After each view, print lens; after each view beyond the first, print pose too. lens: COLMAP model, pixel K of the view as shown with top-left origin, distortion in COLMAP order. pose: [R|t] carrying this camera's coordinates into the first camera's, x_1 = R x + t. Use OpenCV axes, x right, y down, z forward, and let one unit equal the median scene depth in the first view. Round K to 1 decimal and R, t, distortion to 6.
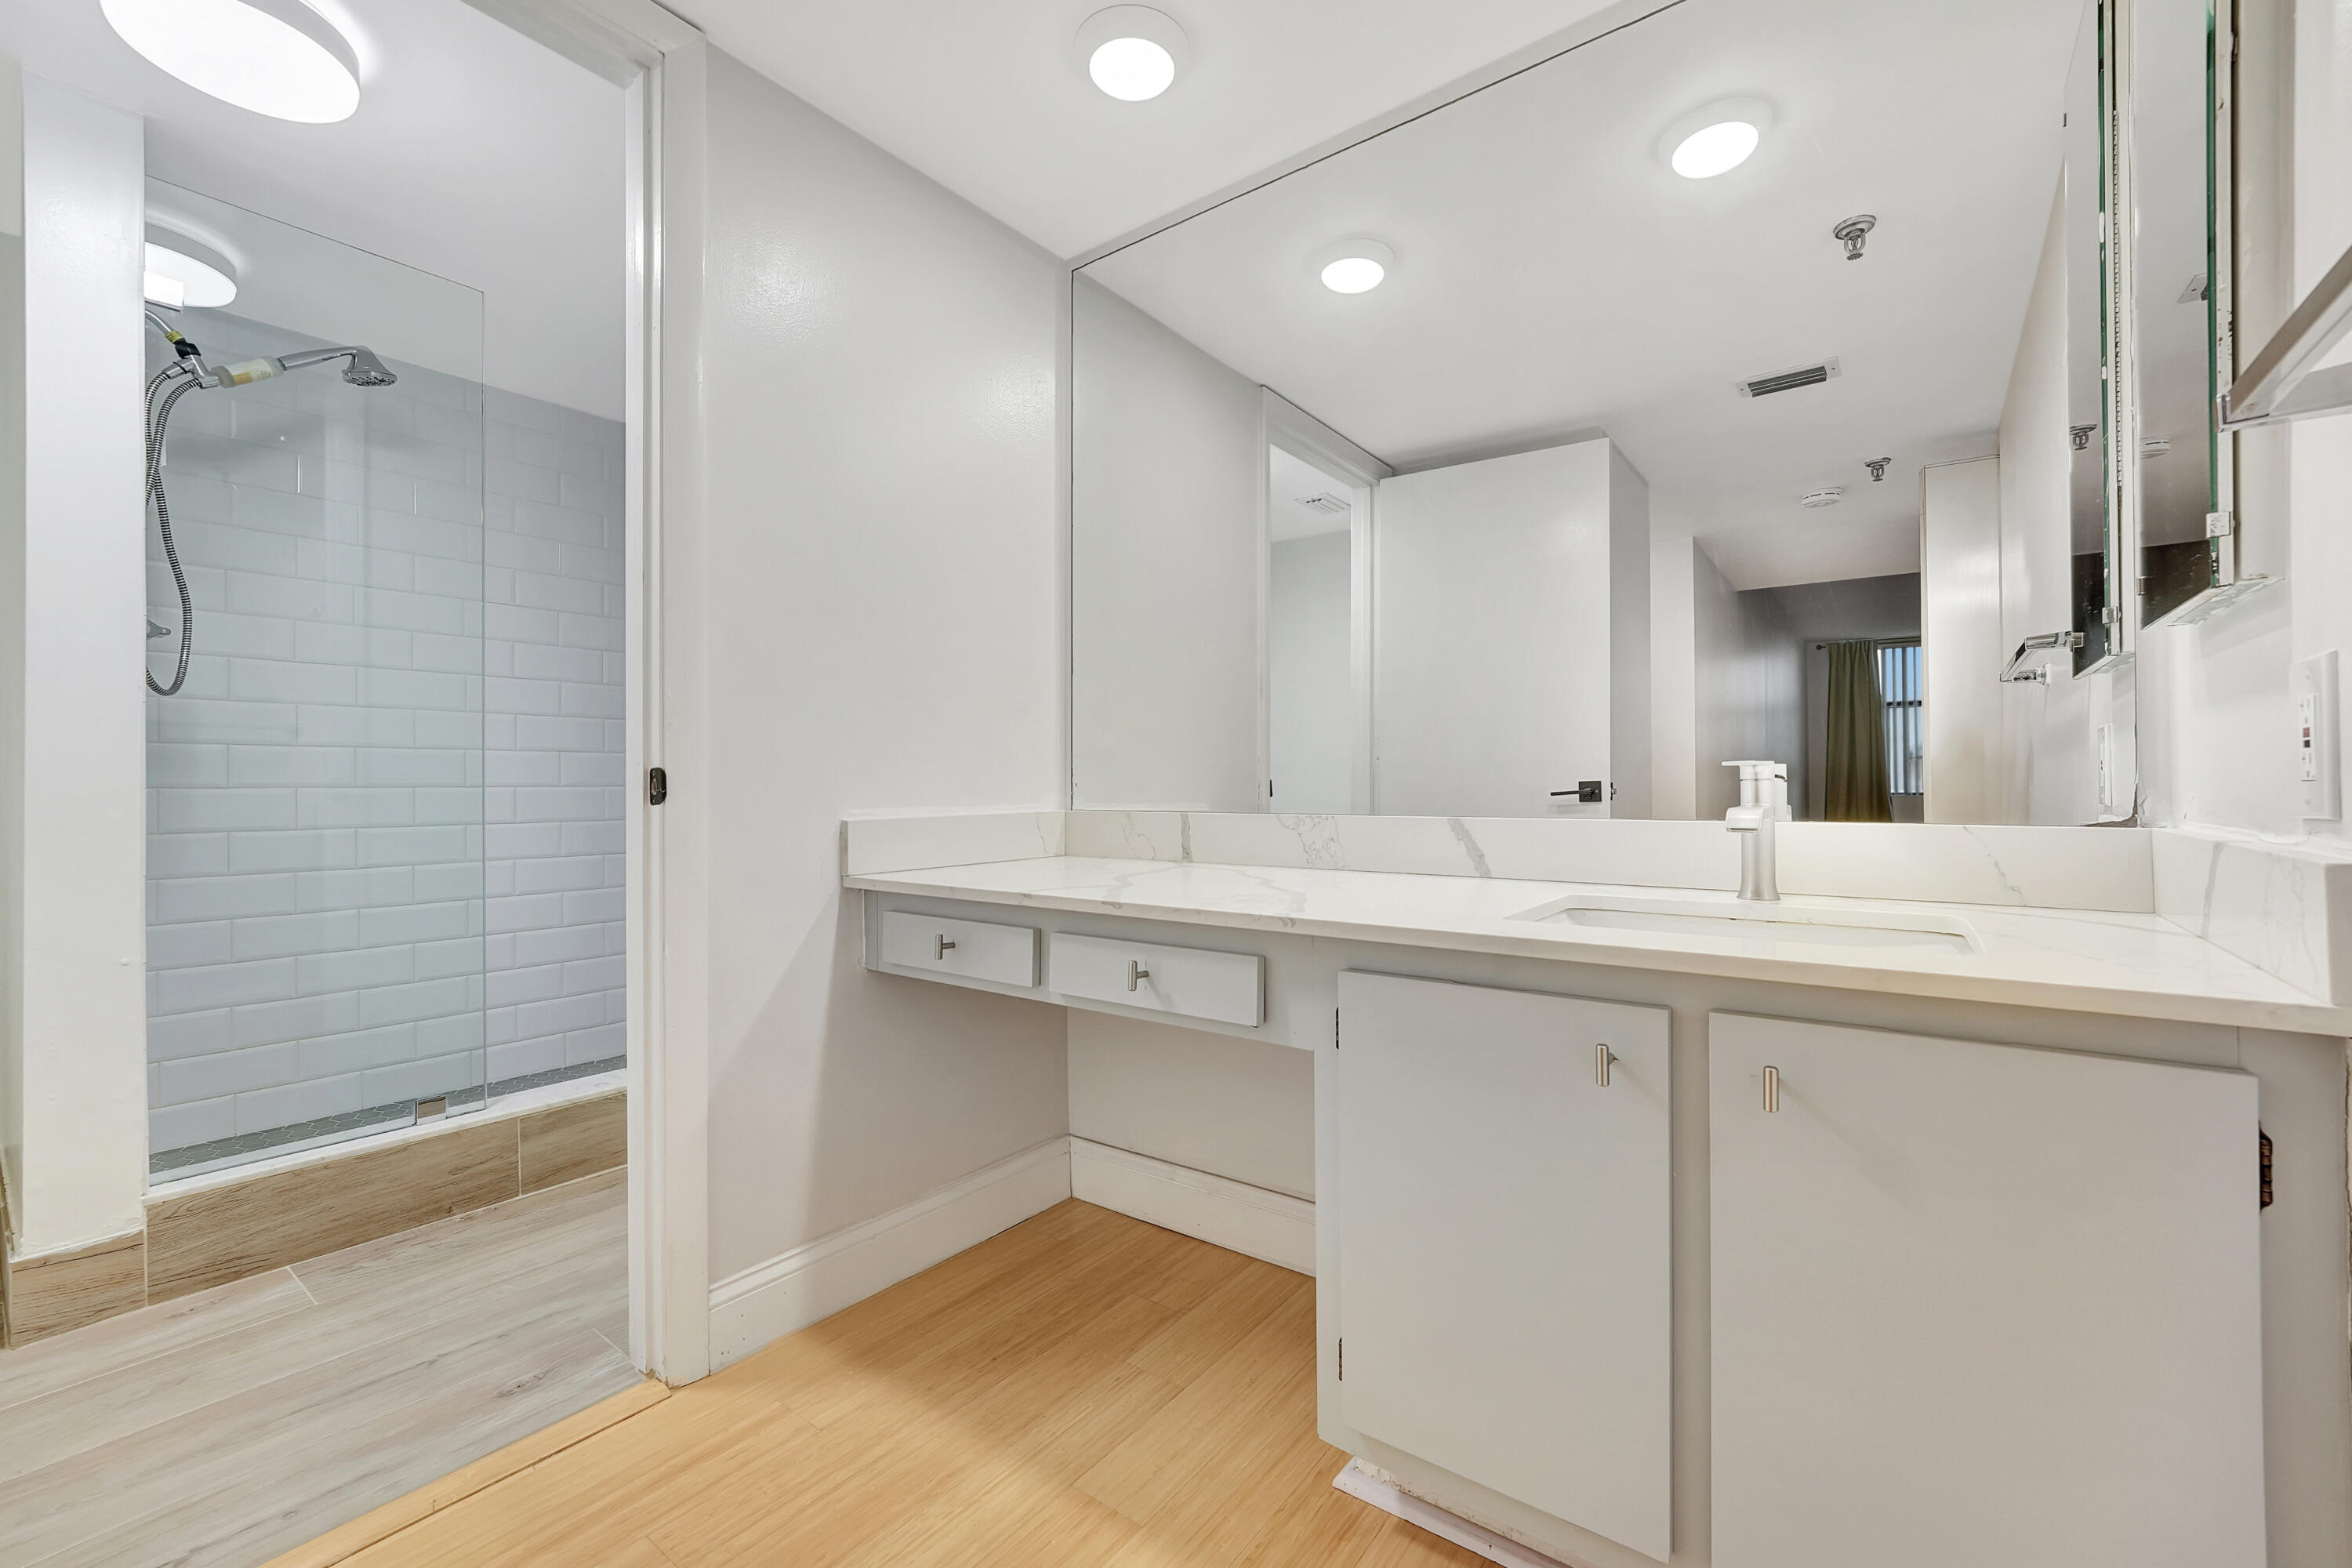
lens RADIAL K [[969.5, 0, 1176.0], [0, 969.5, 784.0], [0, 0, 1]] dist [-0.015893, 0.005783]
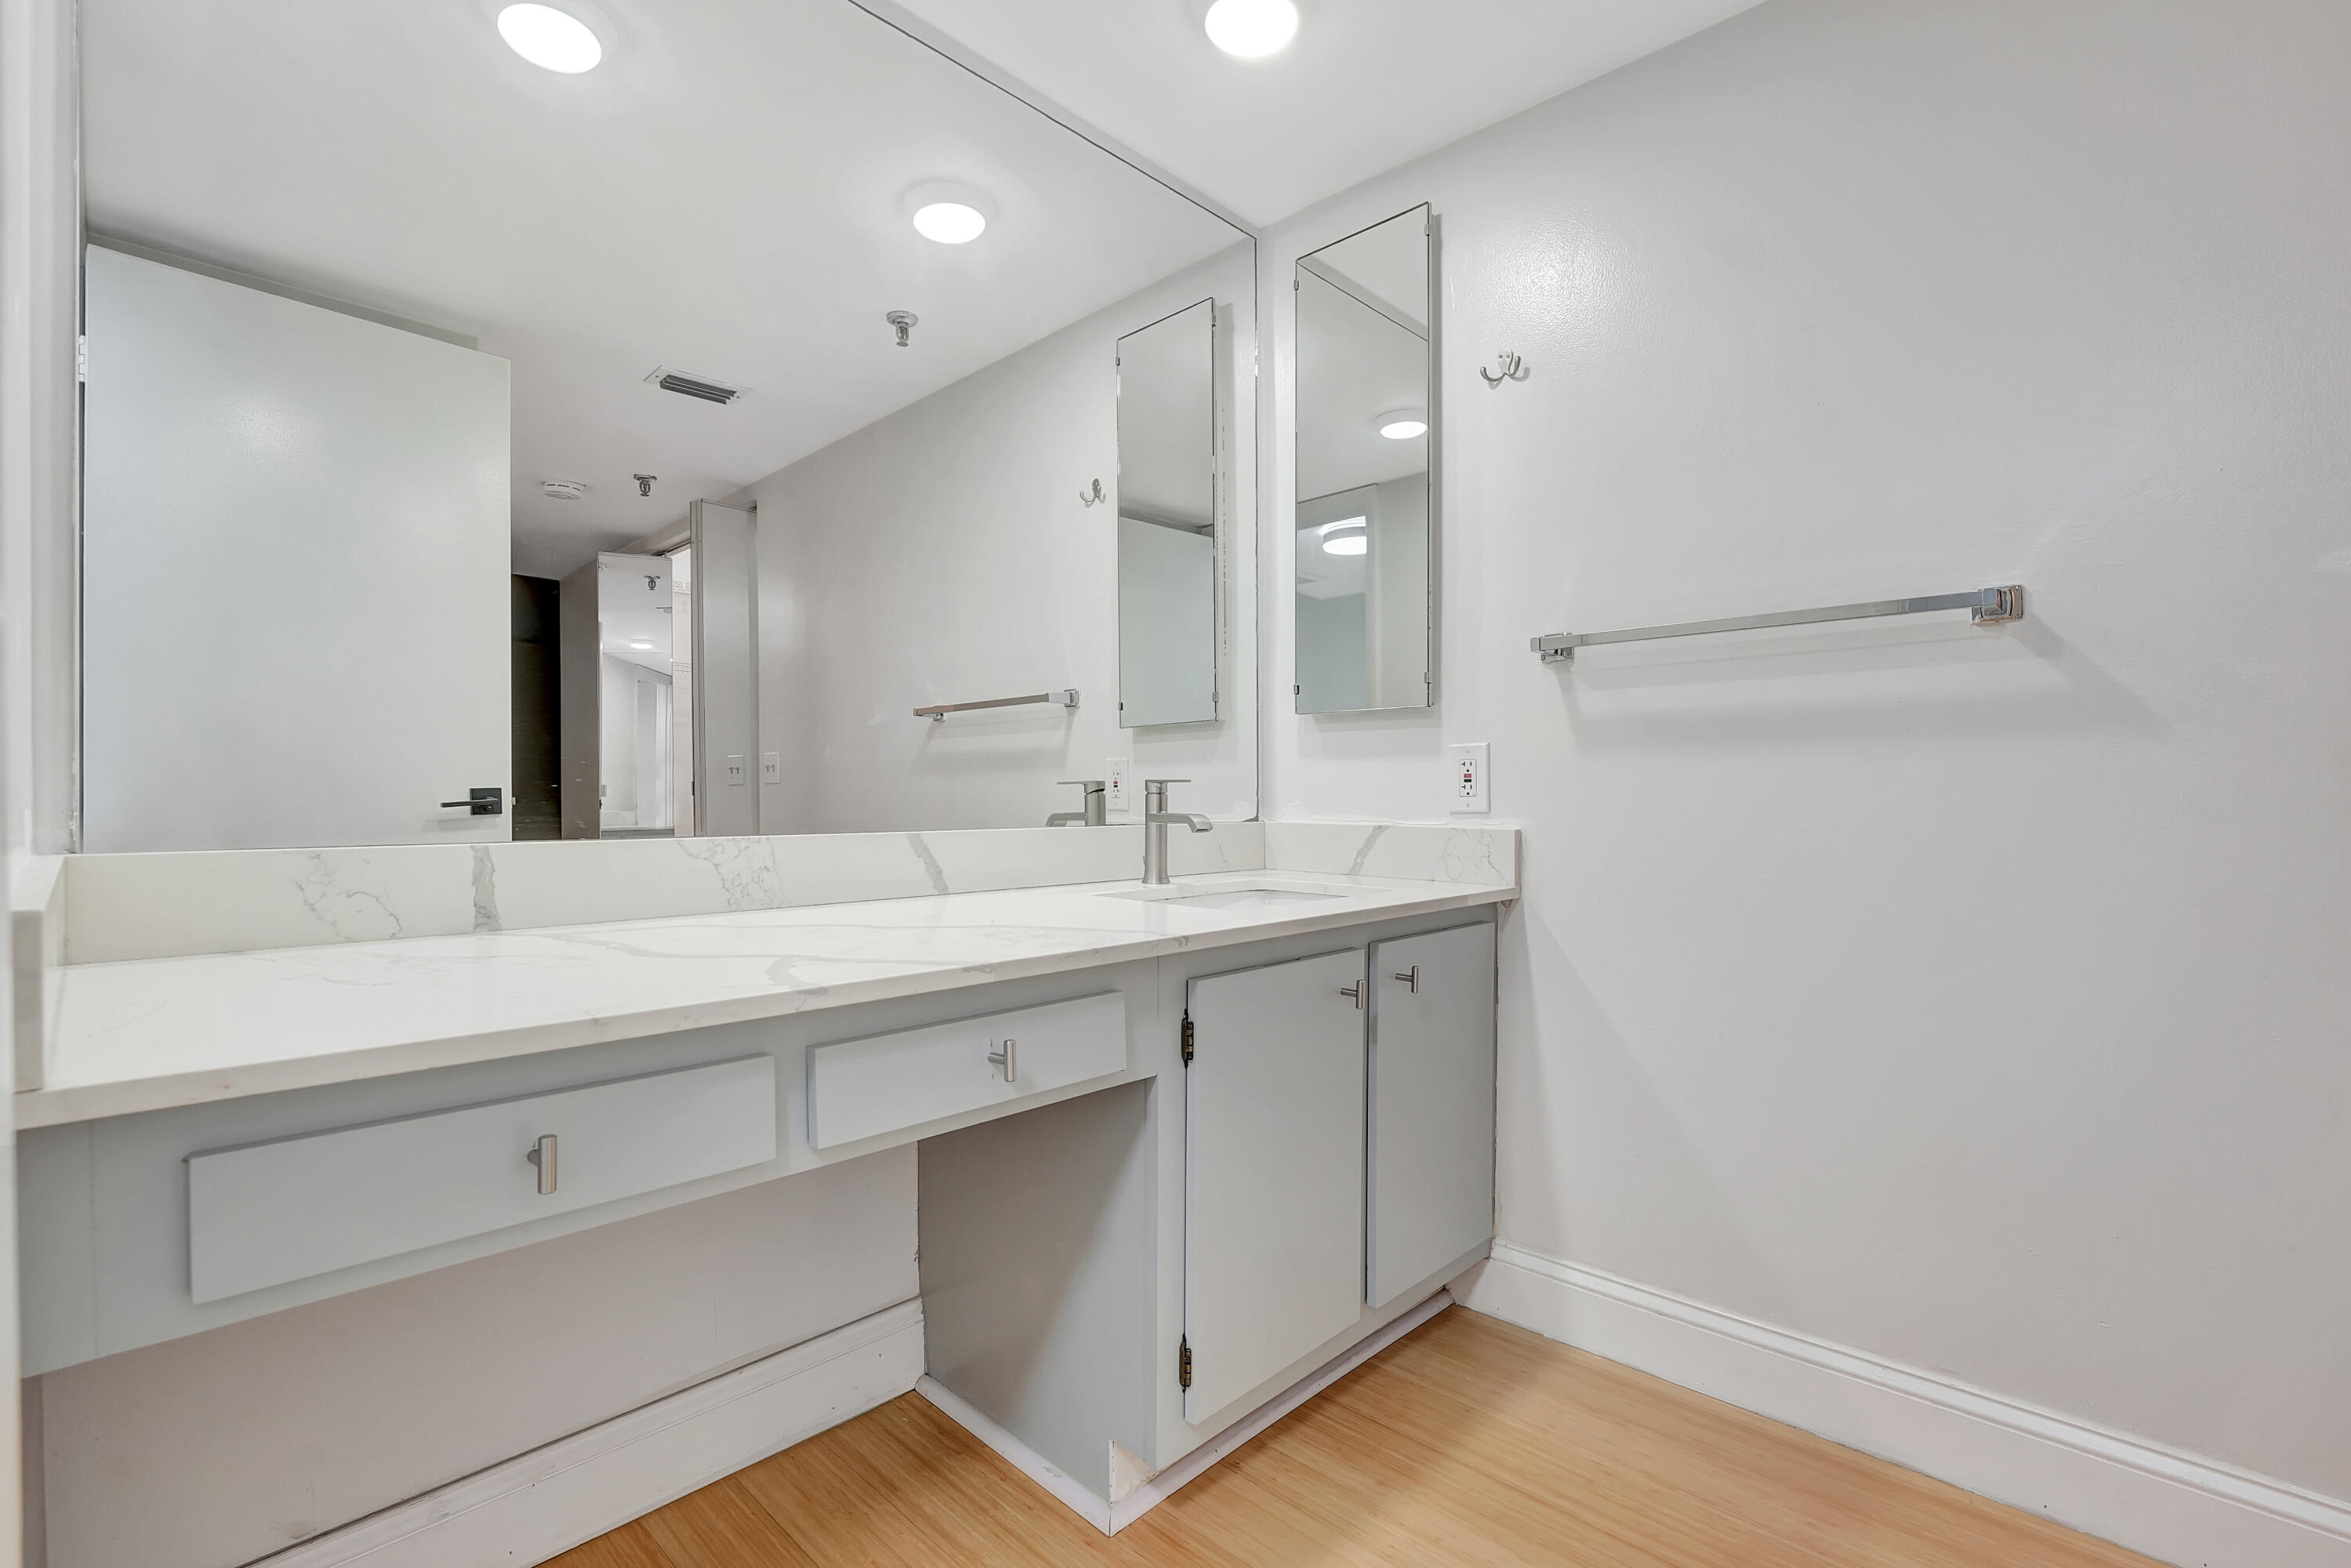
lens RADIAL K [[1045.8, 0, 1184.1], [0, 1045.8, 809.4], [0, 0, 1]] dist [-0.001520, -0.000121]
pose [[0.079094, -0.010392, 0.996813, -0.613610], [-0.007686, 0.999910, 0.011034, 0.000573], [-0.996838, -0.008535, 0.079007, 0.617904]]
